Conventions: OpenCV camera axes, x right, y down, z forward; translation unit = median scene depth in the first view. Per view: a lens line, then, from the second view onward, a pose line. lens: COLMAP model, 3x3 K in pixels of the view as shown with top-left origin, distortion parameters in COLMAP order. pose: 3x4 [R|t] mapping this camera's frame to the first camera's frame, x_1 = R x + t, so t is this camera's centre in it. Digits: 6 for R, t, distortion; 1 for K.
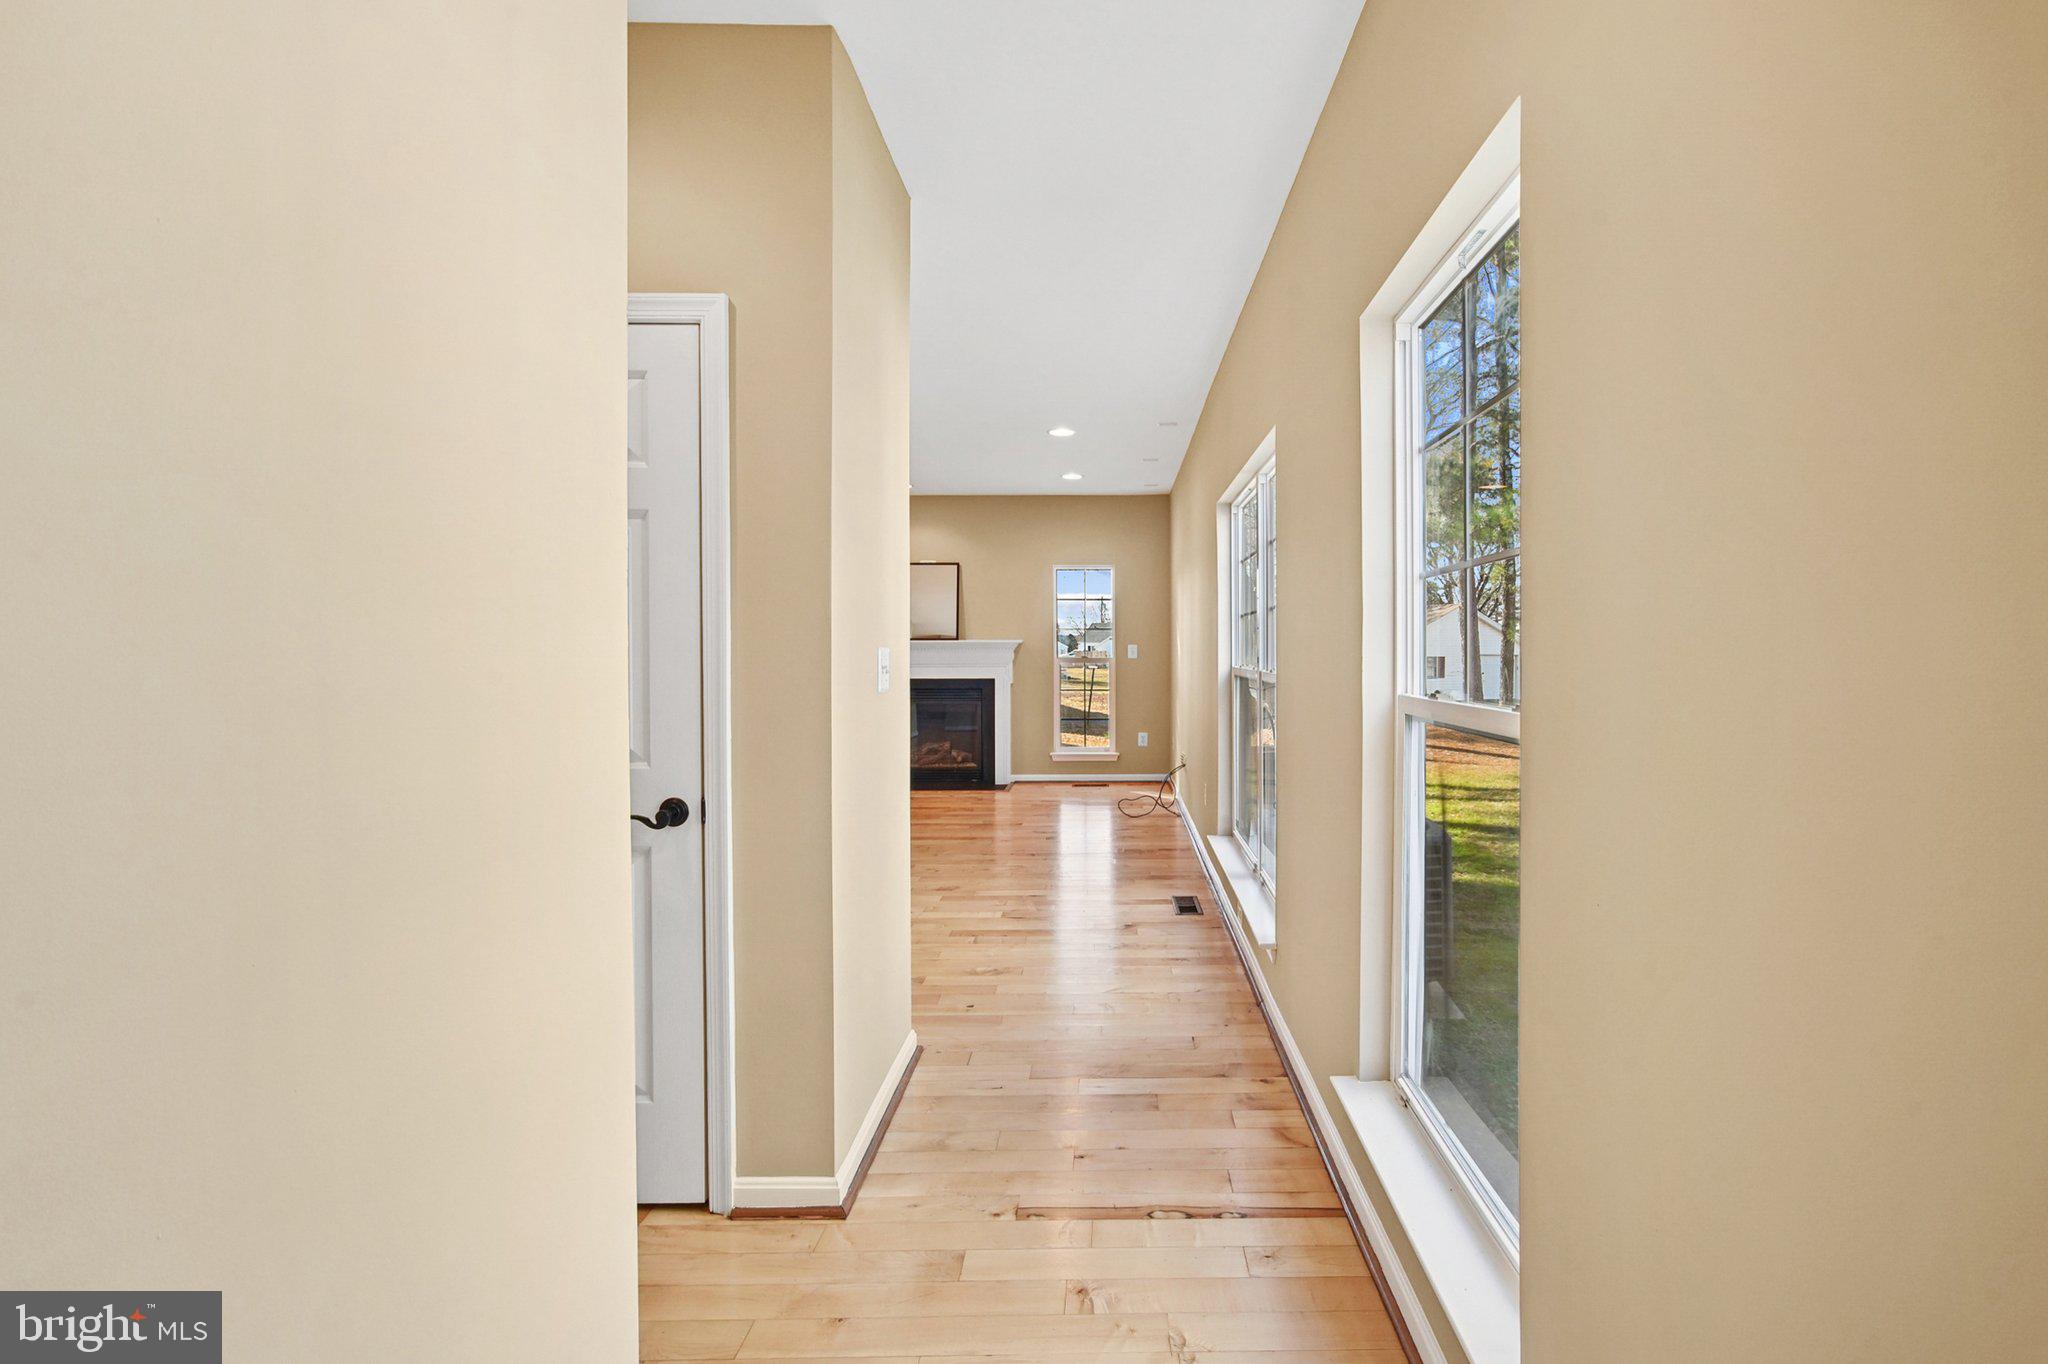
lens RADIAL K [[961.0, 0, 1128.9], [0, 961.0, 663.0], [0, 0, 1]] dist [-0.030419, 0.016920]
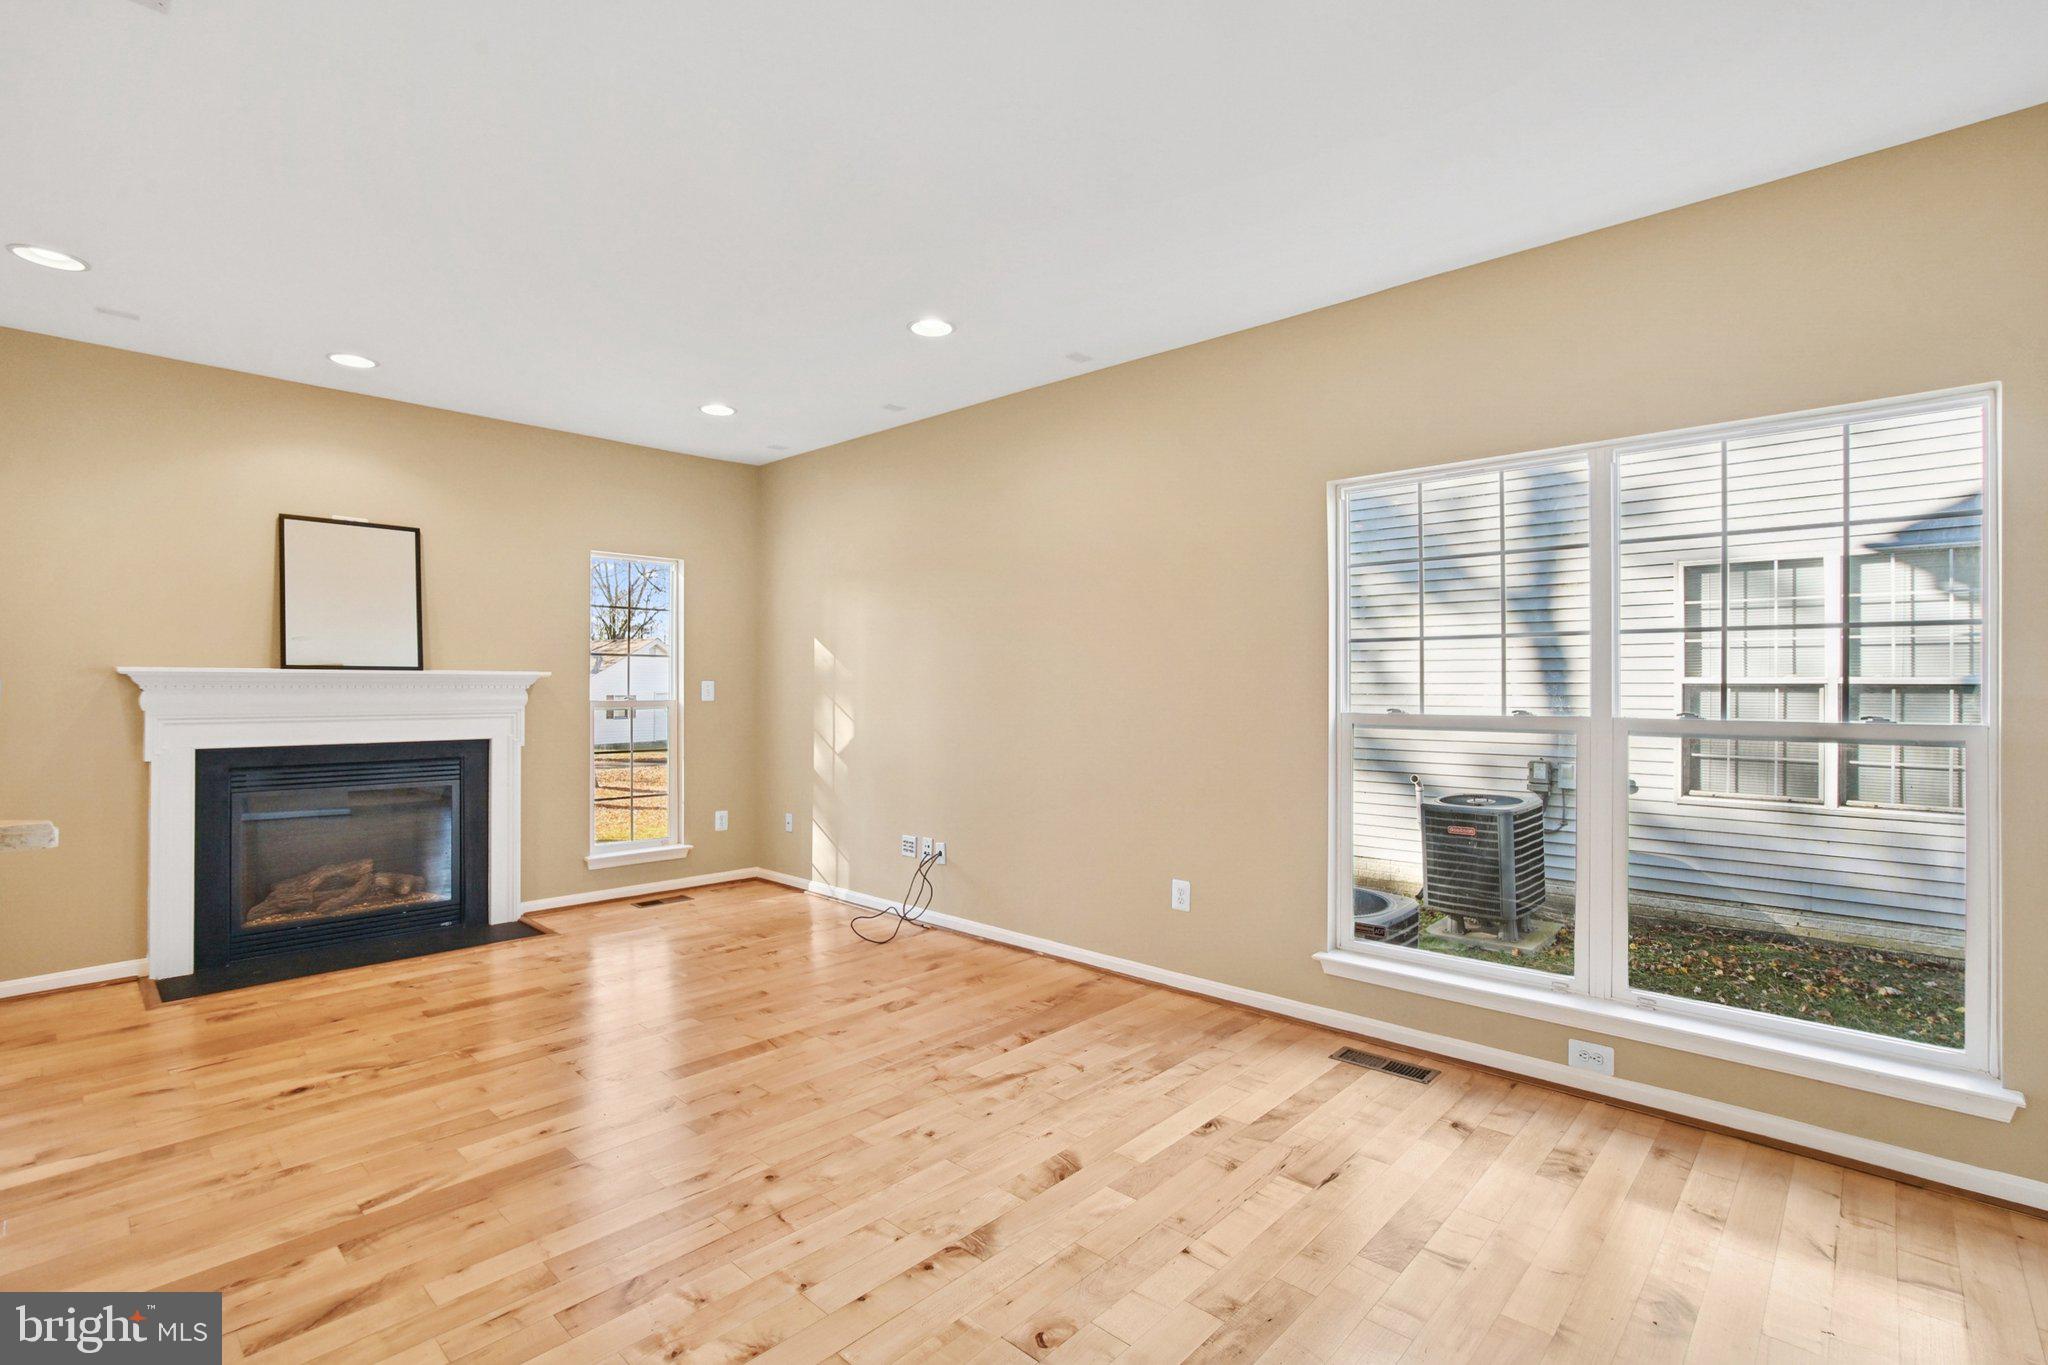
lens RADIAL K [[961.0, 0, 1008.9], [0, 961.0, 682.7], [0, 0, 1]] dist [-0.030419, 0.016920]
pose [[0.693956, 0.005713, 0.719994, -0.333278], [0.006880, 0.999870, -0.014566, -0.006604], [-0.719984, 0.015062, 0.693827, 0.385625]]
